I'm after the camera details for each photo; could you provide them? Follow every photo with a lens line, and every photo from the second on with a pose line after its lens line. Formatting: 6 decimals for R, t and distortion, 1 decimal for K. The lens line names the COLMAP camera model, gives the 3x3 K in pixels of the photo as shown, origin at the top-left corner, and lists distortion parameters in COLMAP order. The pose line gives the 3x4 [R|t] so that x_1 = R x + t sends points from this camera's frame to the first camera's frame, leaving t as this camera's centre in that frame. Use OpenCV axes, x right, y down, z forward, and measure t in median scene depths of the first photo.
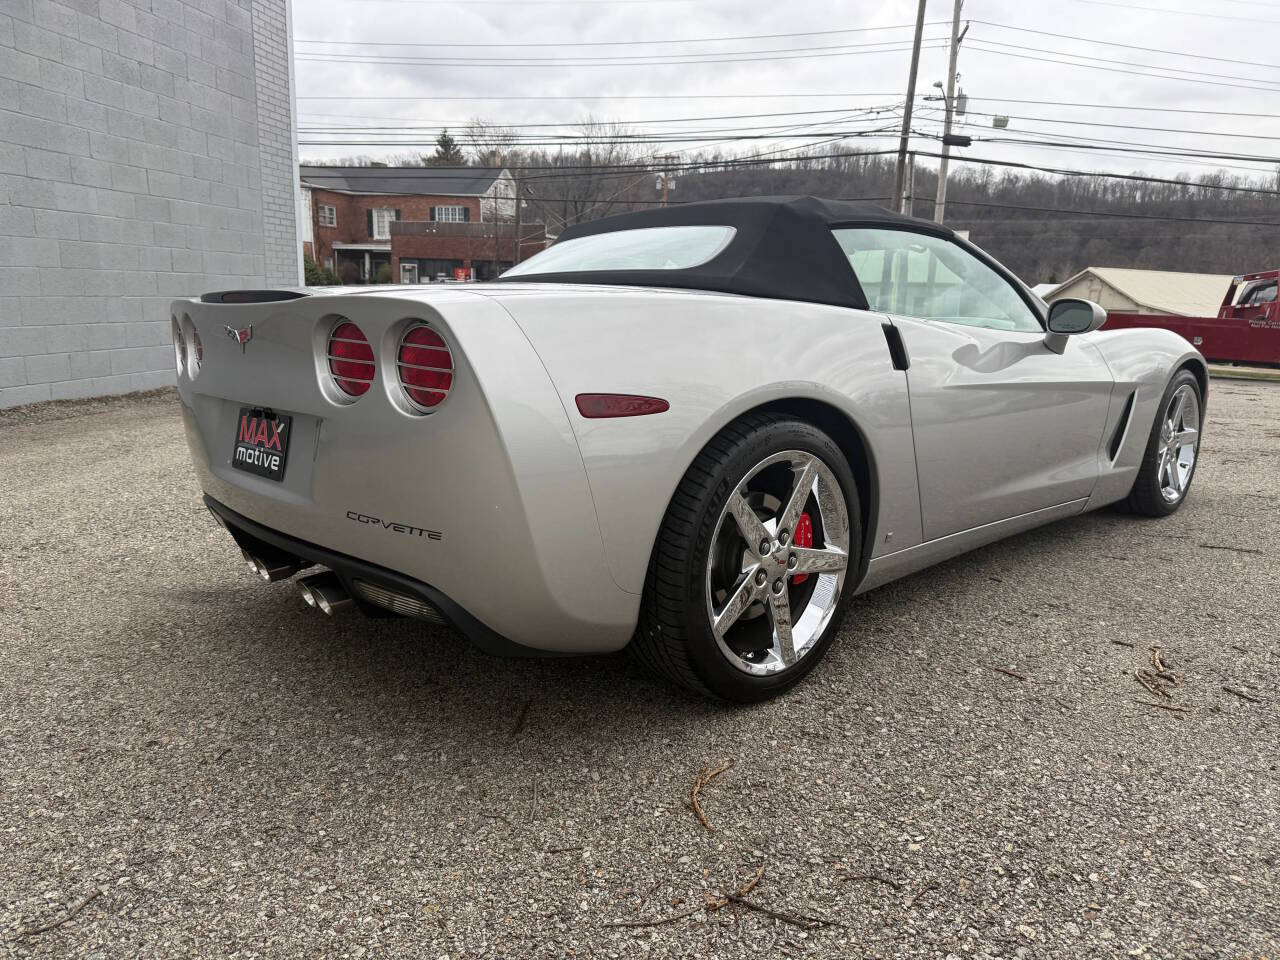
lens RADIAL K [[899.3, 0, 632.8], [0, 899.3, 488.1], [0, 0, 1]] dist [0.016146, -0.021826]
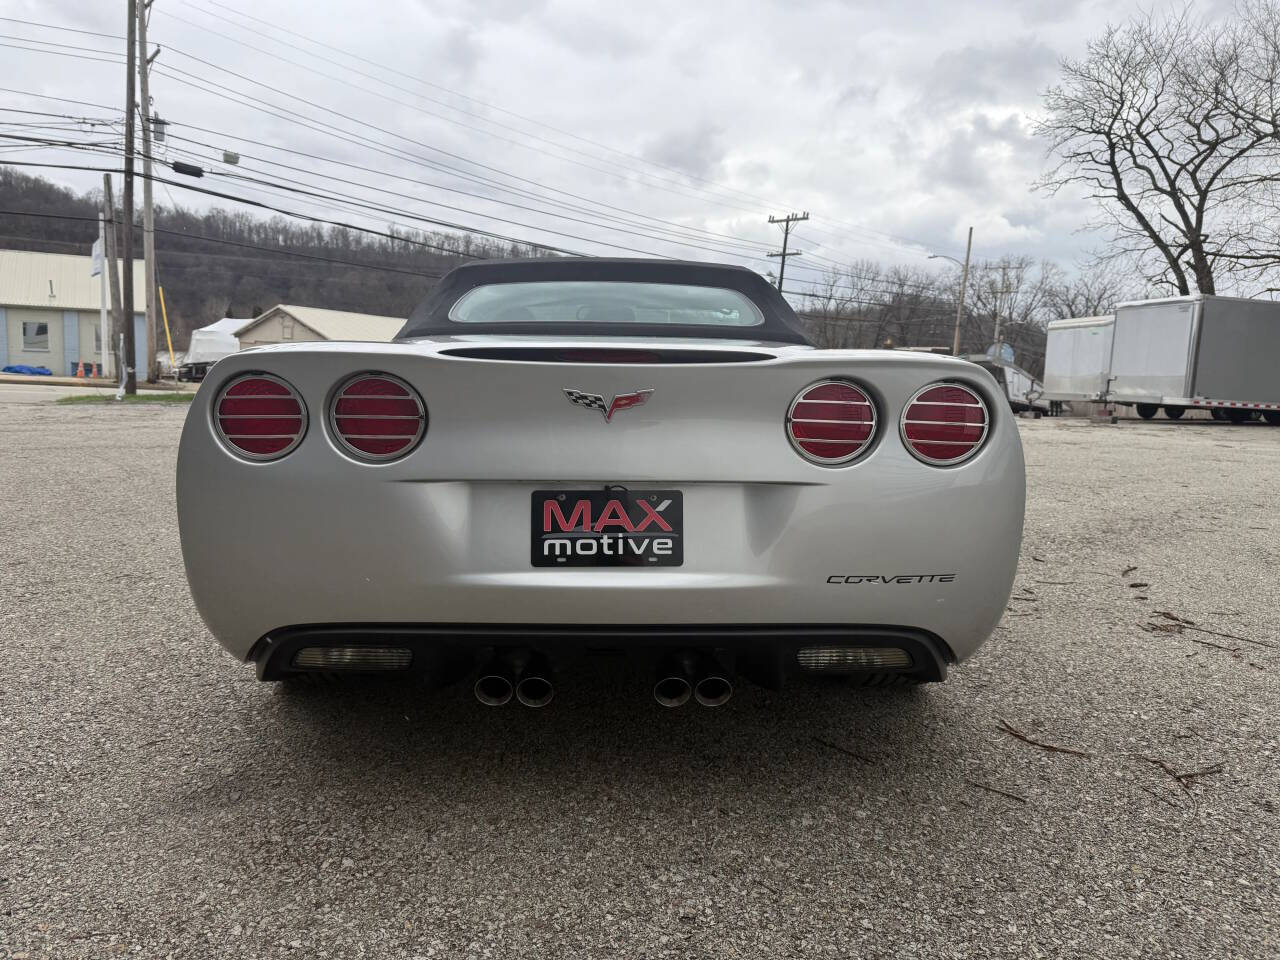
lens RADIAL K [[899.3, 0, 632.8], [0, 899.3, 488.1], [0, 0, 1]] dist [0.016146, -0.021826]
pose [[0.656390, -0.107222, 0.746763, -0.971557], [0.134112, 0.990667, 0.024360, -0.099656], [-0.742405, 0.084160, 0.664644, 0.426654]]
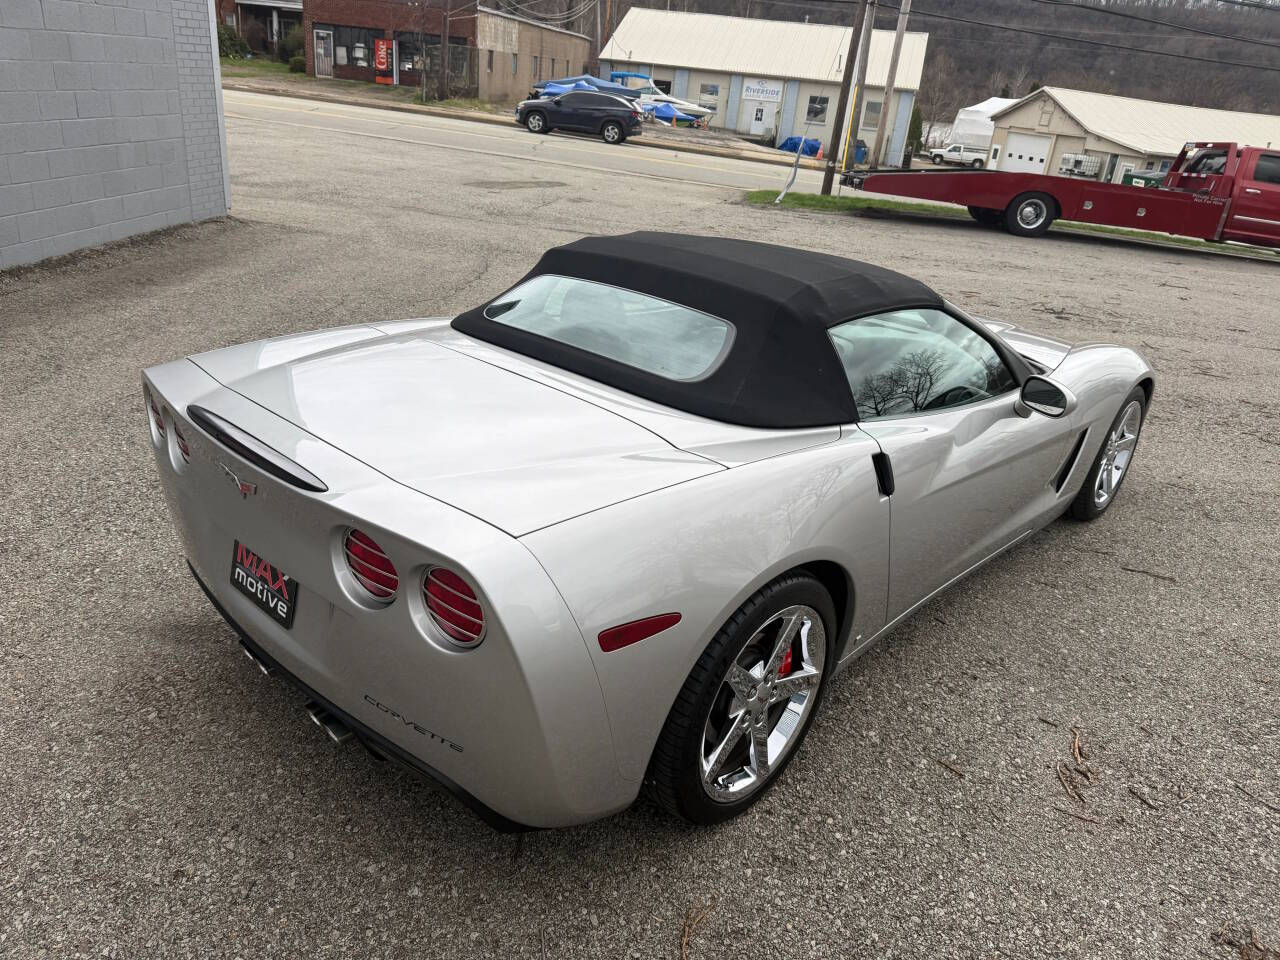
lens RADIAL K [[902.6, 0, 632.1], [0, 902.6, 484.5], [0, 0, 1]] dist [0.001023, -0.005446]
pose [[0.995741, 0.033944, 0.085722, -0.090736], [-0.051630, 0.975596, 0.213419, -0.376279], [-0.076386, -0.216936, 0.973193, 0.011580]]
